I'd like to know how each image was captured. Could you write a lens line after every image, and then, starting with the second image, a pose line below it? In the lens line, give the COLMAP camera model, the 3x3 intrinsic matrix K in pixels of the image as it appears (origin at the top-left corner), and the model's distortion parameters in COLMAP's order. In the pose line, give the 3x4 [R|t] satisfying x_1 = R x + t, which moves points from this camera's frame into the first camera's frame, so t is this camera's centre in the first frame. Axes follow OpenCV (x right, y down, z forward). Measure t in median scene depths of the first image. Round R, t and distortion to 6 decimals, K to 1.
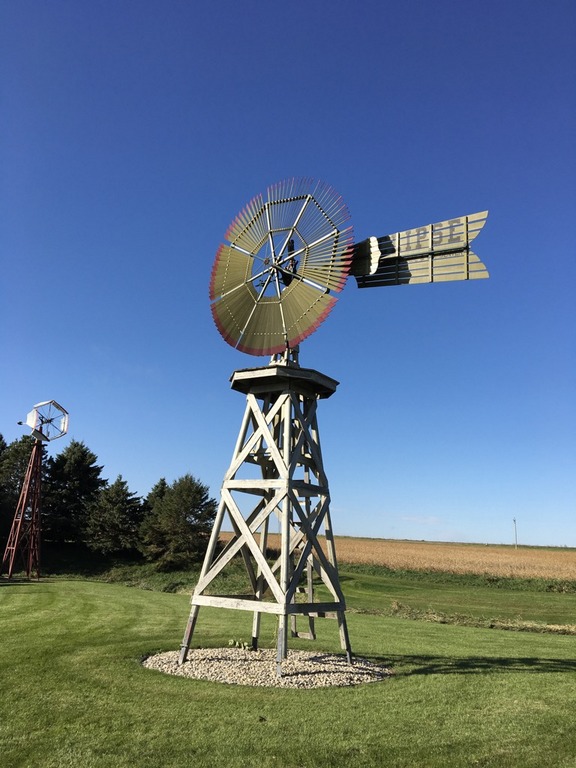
lens RADIAL K [[639.5, 0, 287.9], [0, 639.5, 372.2], [0, 0, 1]] dist [0.079209, -0.121555]
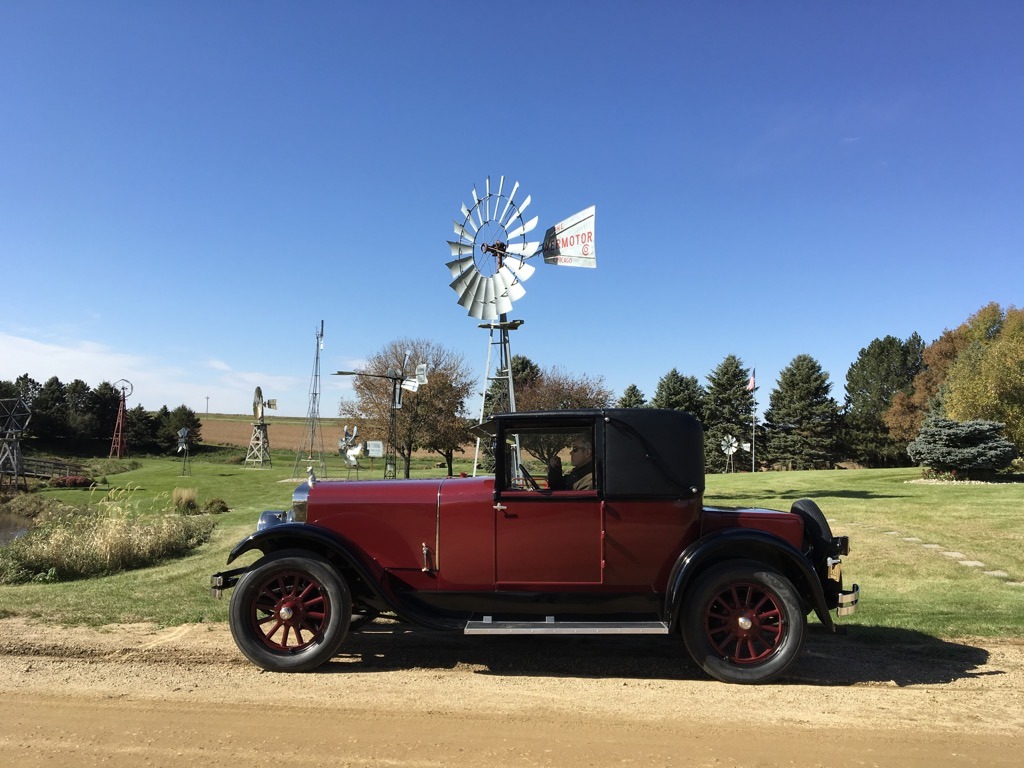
lens RADIAL K [[853.4, 0, 512.0], [0, 853.4, 384.0], [0, 0, 1]] dist [0.079043, -0.125406]
pose [[0.935934, 0.009122, 0.352058, -0.152292], [-0.088201, 0.973877, 0.209246, -0.532658], [-0.340952, -0.226893, 0.912289, -1.670113]]
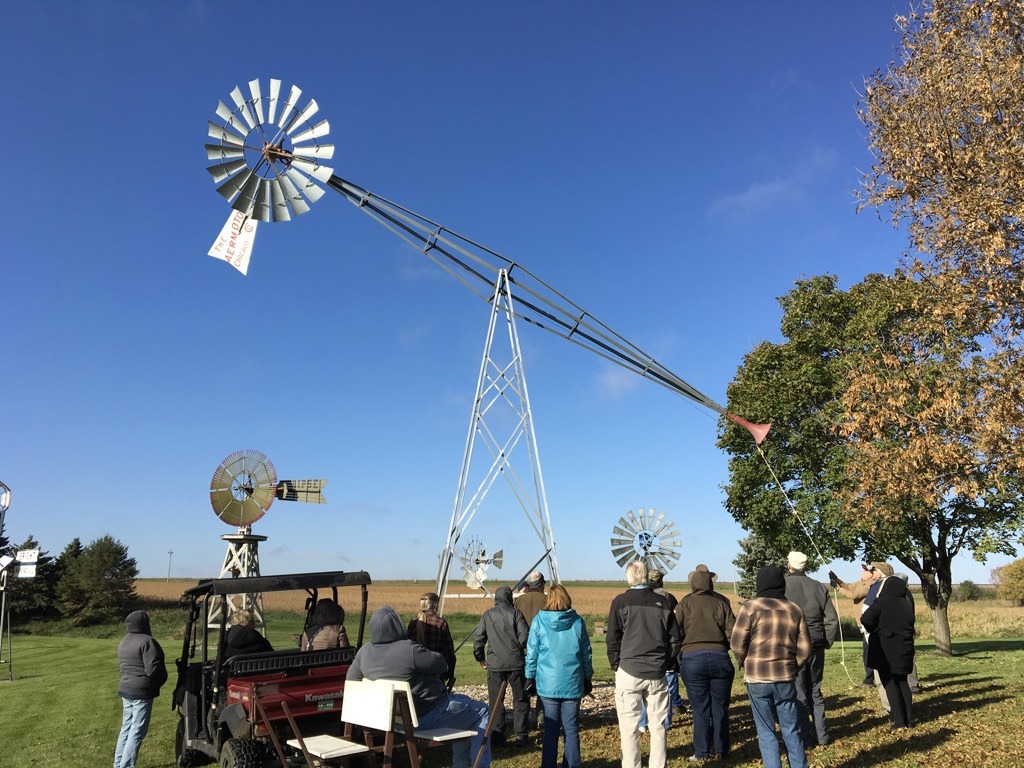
lens RADIAL K [[852.7, 0, 512.0], [0, 852.7, 384.0], [0, 0, 1]] dist [0.079209, -0.121555]
pose [[0.929625, 0.050722, 0.365001, -0.070846], [-0.062878, 0.997790, 0.021489, -0.174719], [-0.363104, -0.042927, 0.930759, -0.599862]]
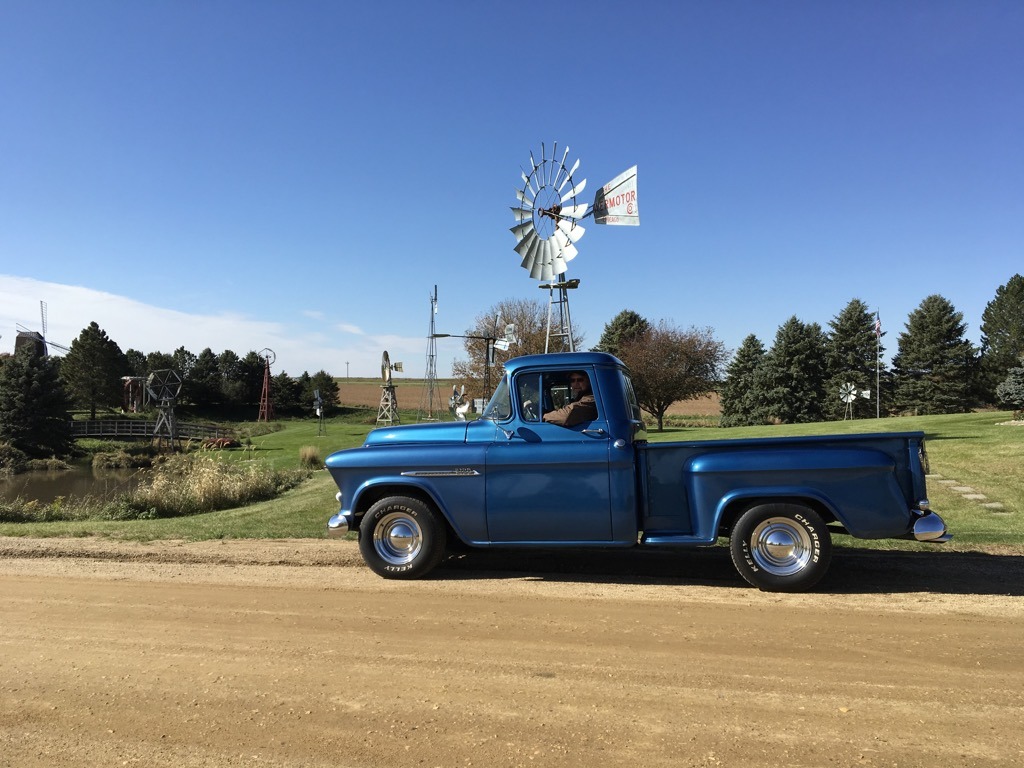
lens RADIAL K [[852.7, 0, 512.0], [0, 852.7, 384.0], [0, 0, 1]] dist [0.079209, -0.121555]
pose [[0.978534, -0.038430, 0.202470, -0.125377], [-0.017215, 0.963783, 0.266132, -0.540663], [-0.205365, -0.263905, 0.942433, -1.706445]]
